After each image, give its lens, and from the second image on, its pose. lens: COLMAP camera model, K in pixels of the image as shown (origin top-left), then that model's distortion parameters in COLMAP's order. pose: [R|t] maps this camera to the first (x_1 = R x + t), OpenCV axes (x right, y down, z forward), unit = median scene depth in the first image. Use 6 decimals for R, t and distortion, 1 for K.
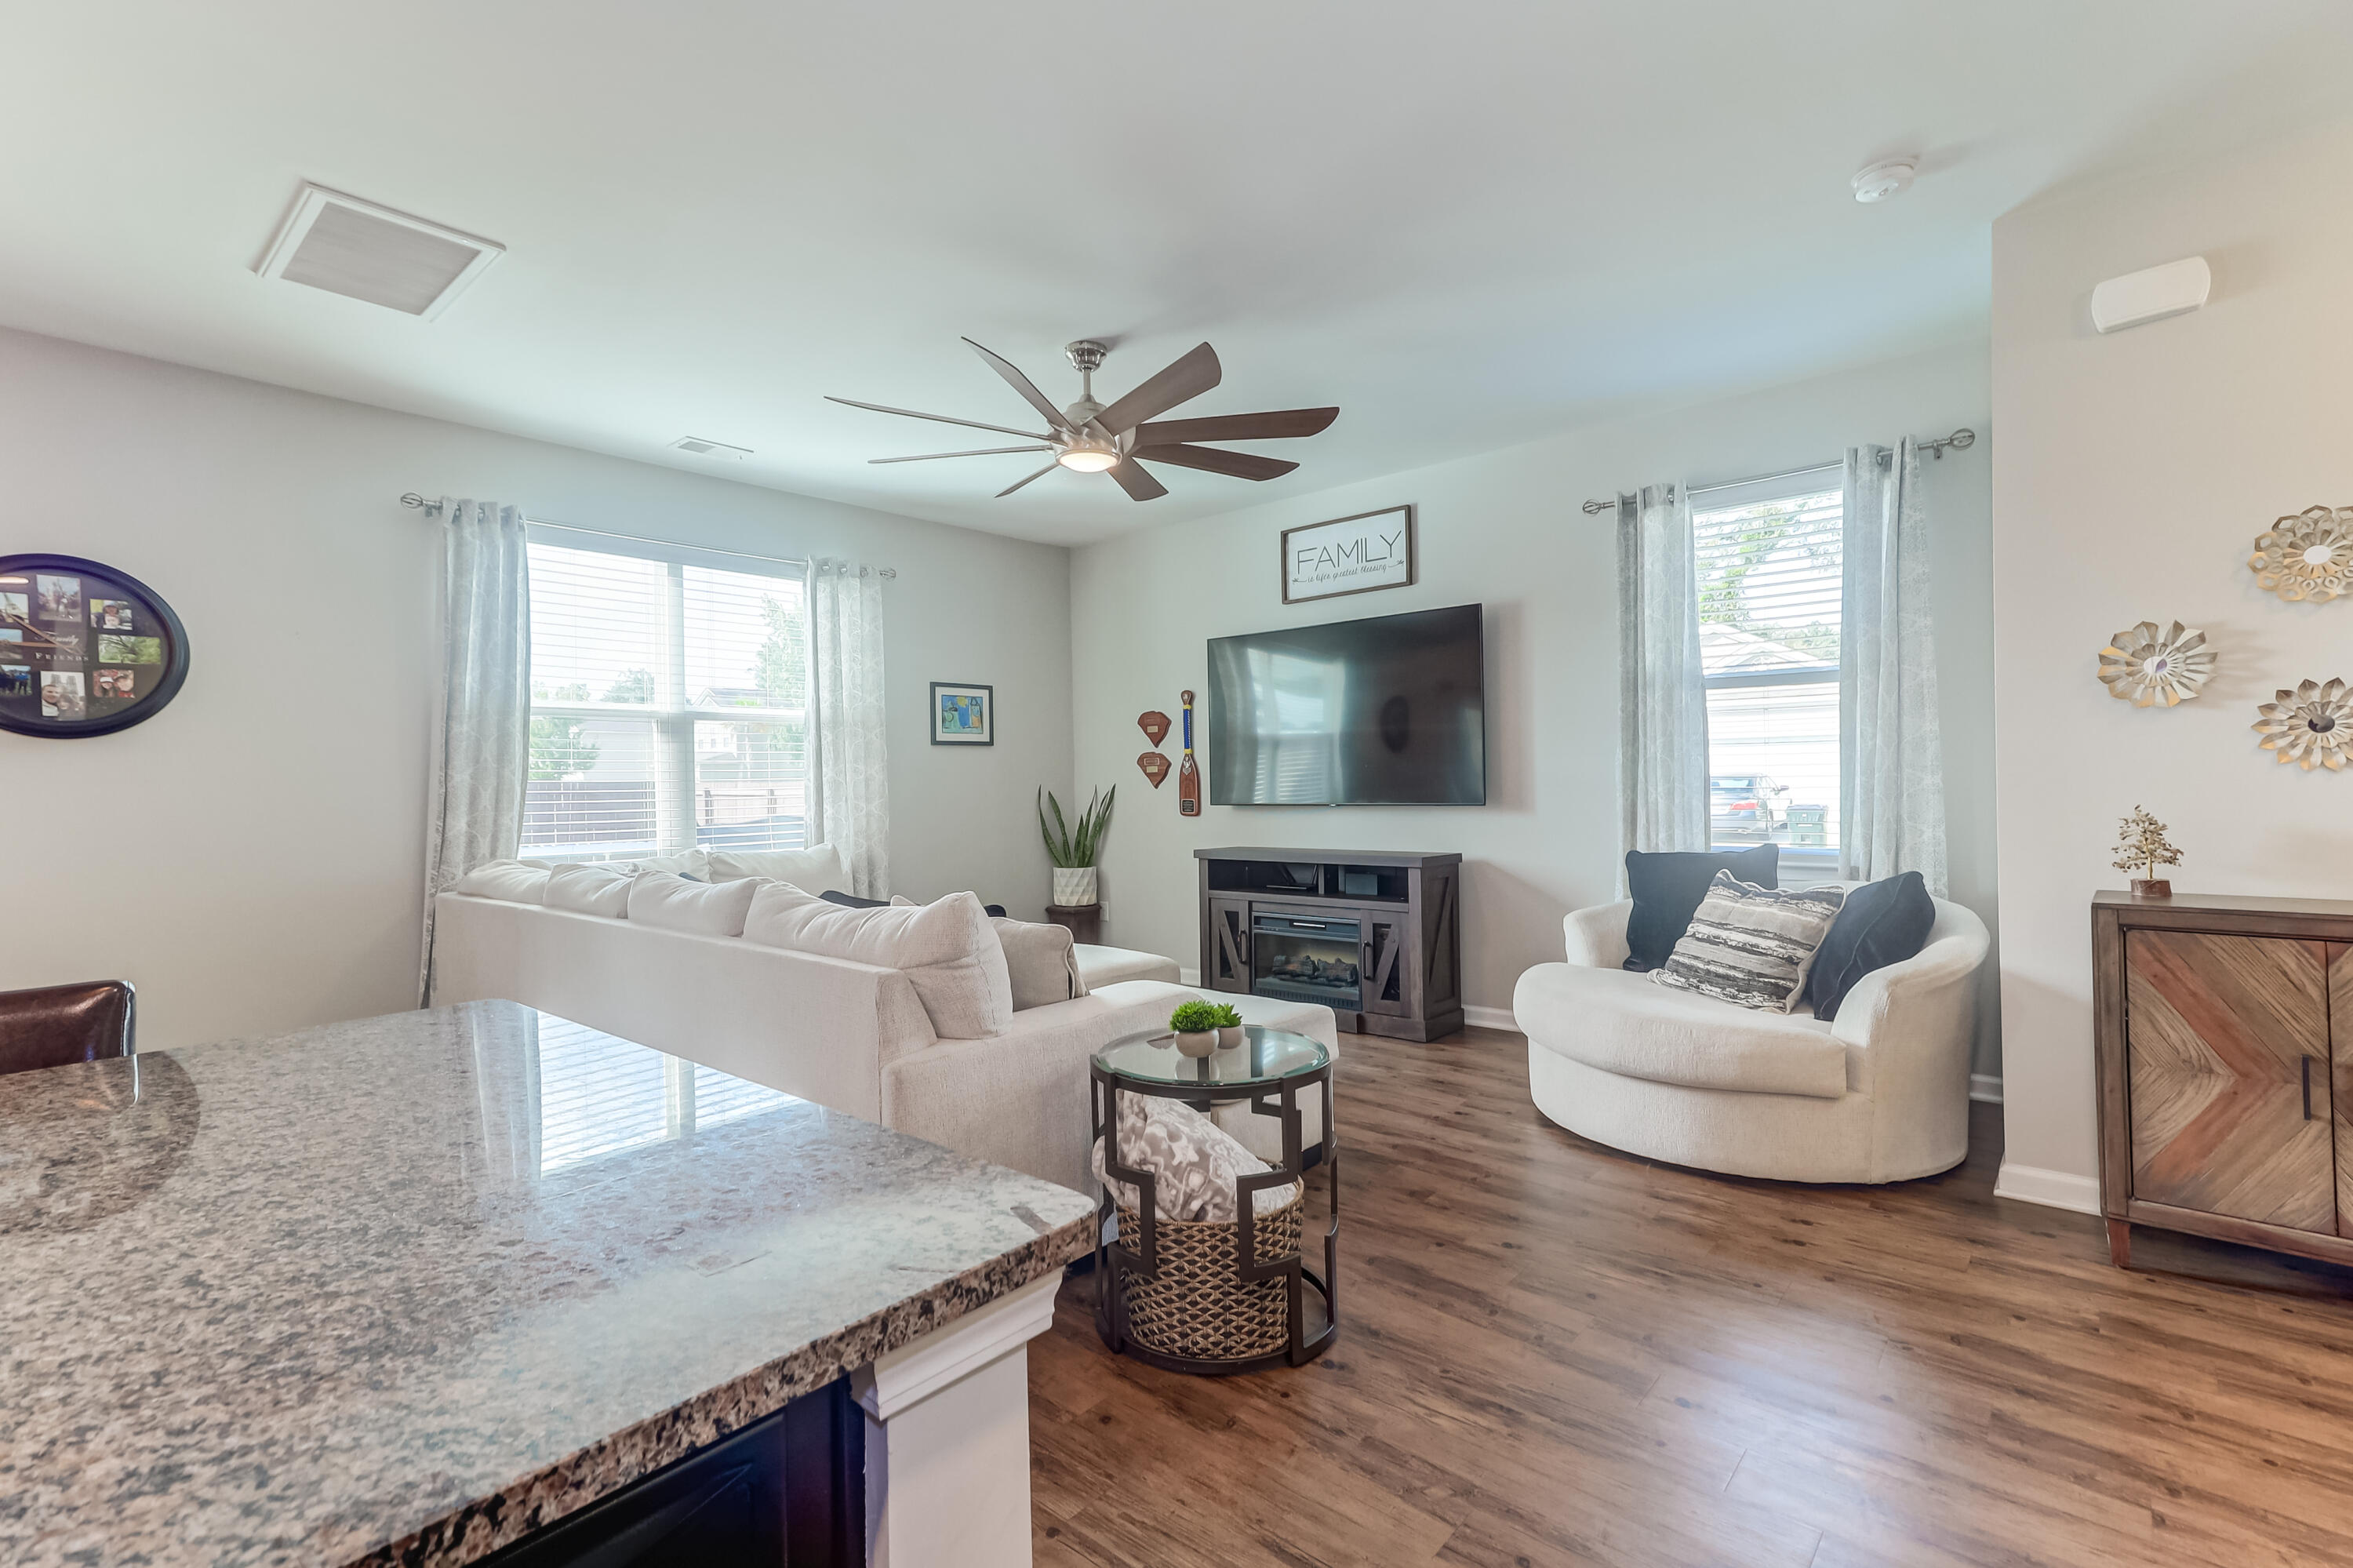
lens RADIAL K [[1073.8, 0, 1190.0], [0, 1073.8, 779.2], [0, 0, 1]] dist [0.020067, 0.000398]
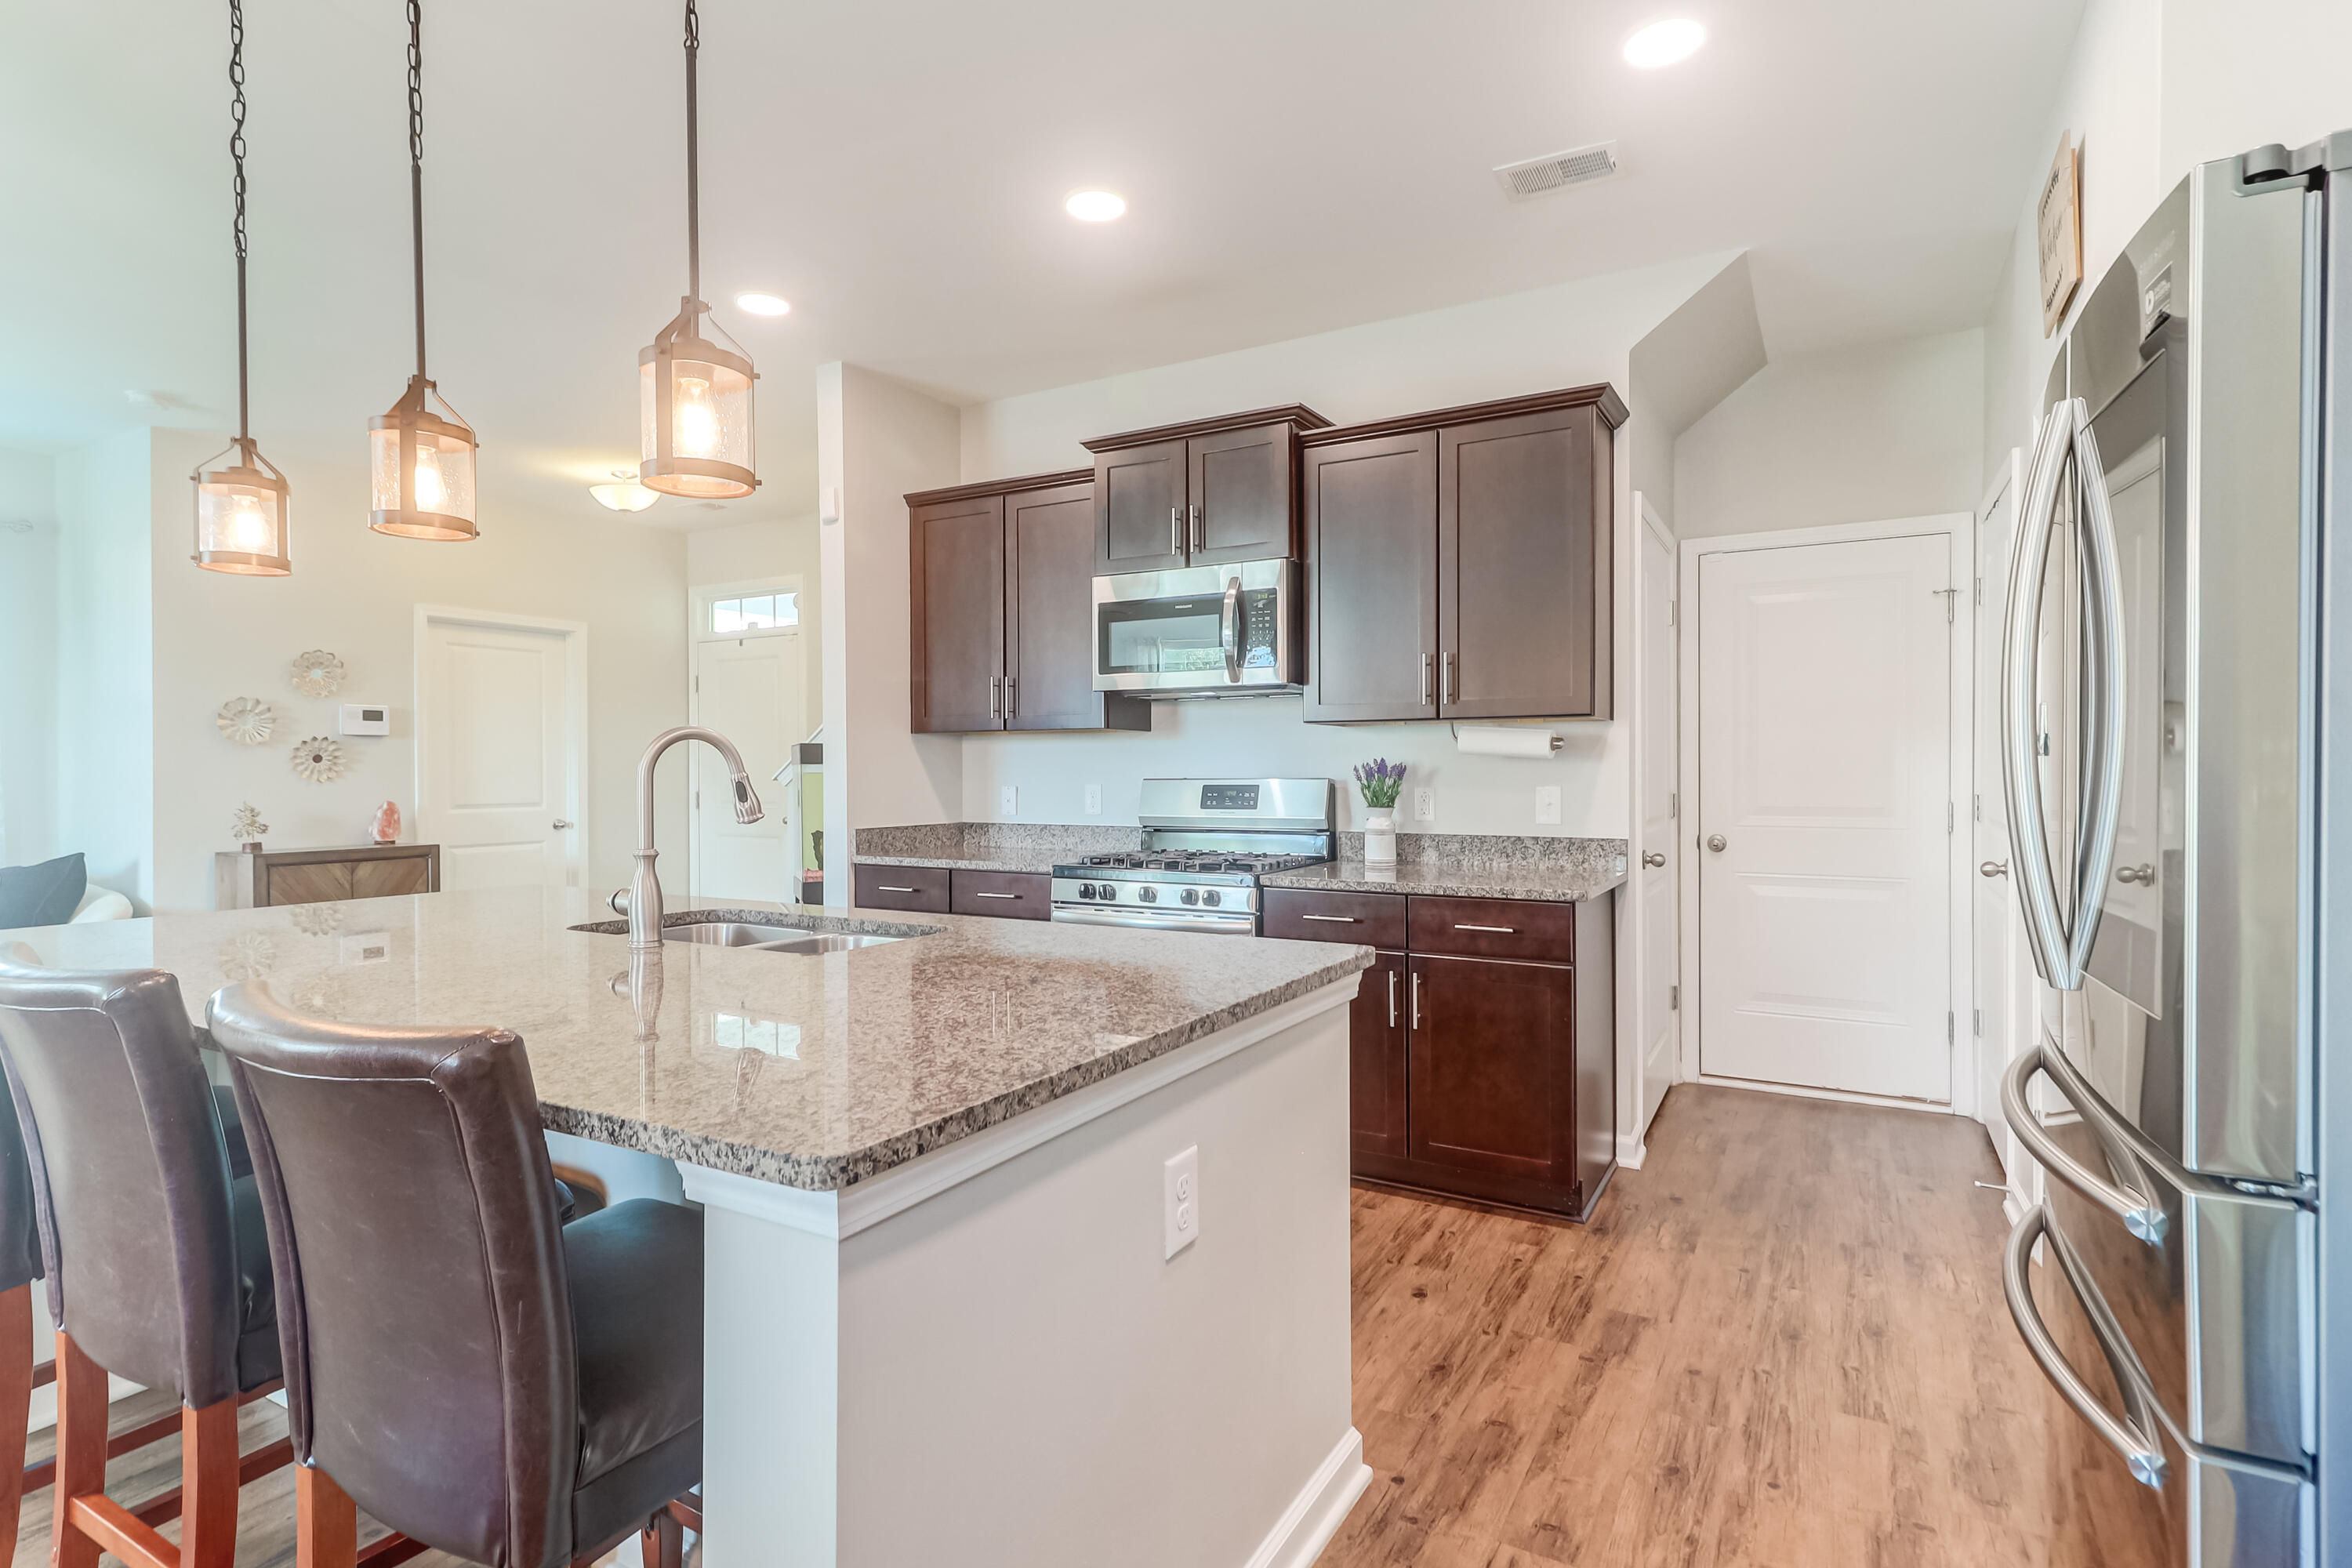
lens RADIAL K [[1160.6, 0, 1185.0], [0, 1160.6, 769.4], [0, 0, 1]] dist [0.014371, -0.000413]
pose [[-0.187770, 0.023464, 0.981933, -0.843691], [0.010586, 0.999705, -0.021864, 0.020169], [-0.982156, 0.006289, -0.187963, -0.088394]]
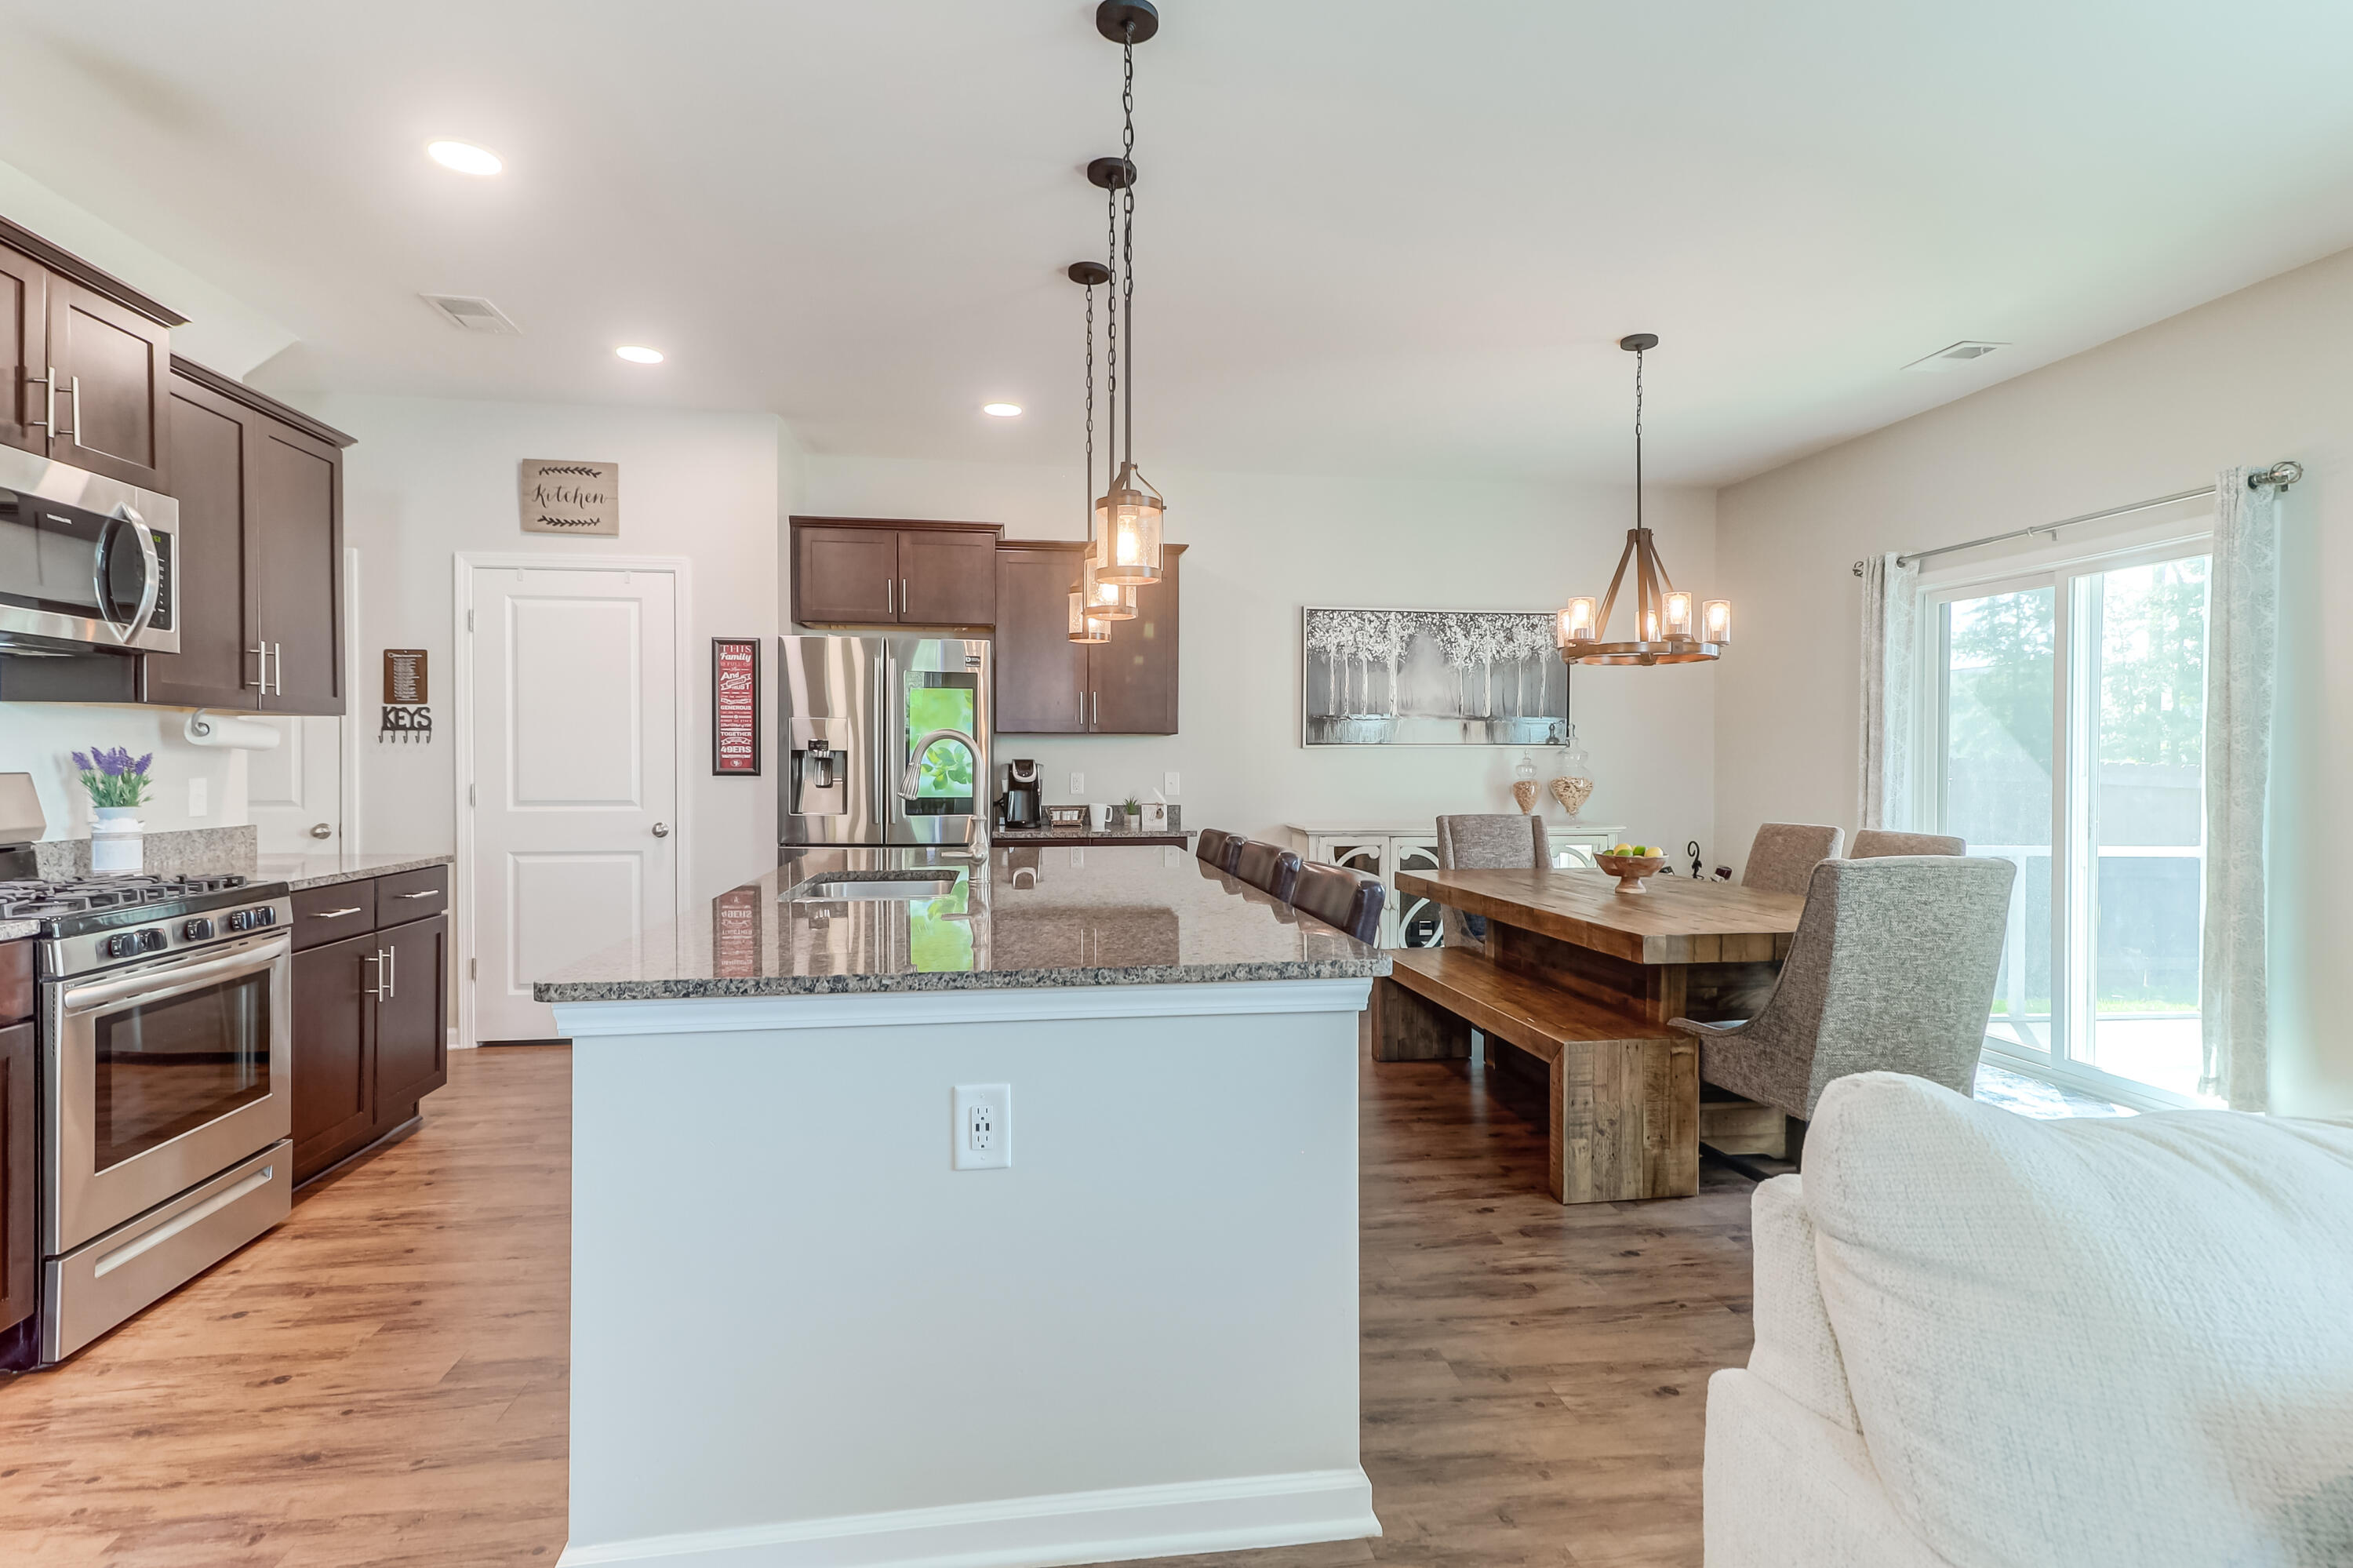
lens RADIAL K [[1161.1, 0, 1184.7], [0, 1161.1, 777.0], [0, 0, 1]] dist [0.014371, -0.000413]
pose [[-0.658899, 0.031044, -0.751591, 0.132838], [0.010505, 0.999430, 0.032071, -0.004629], [0.752158, 0.013236, -0.658849, 0.604419]]
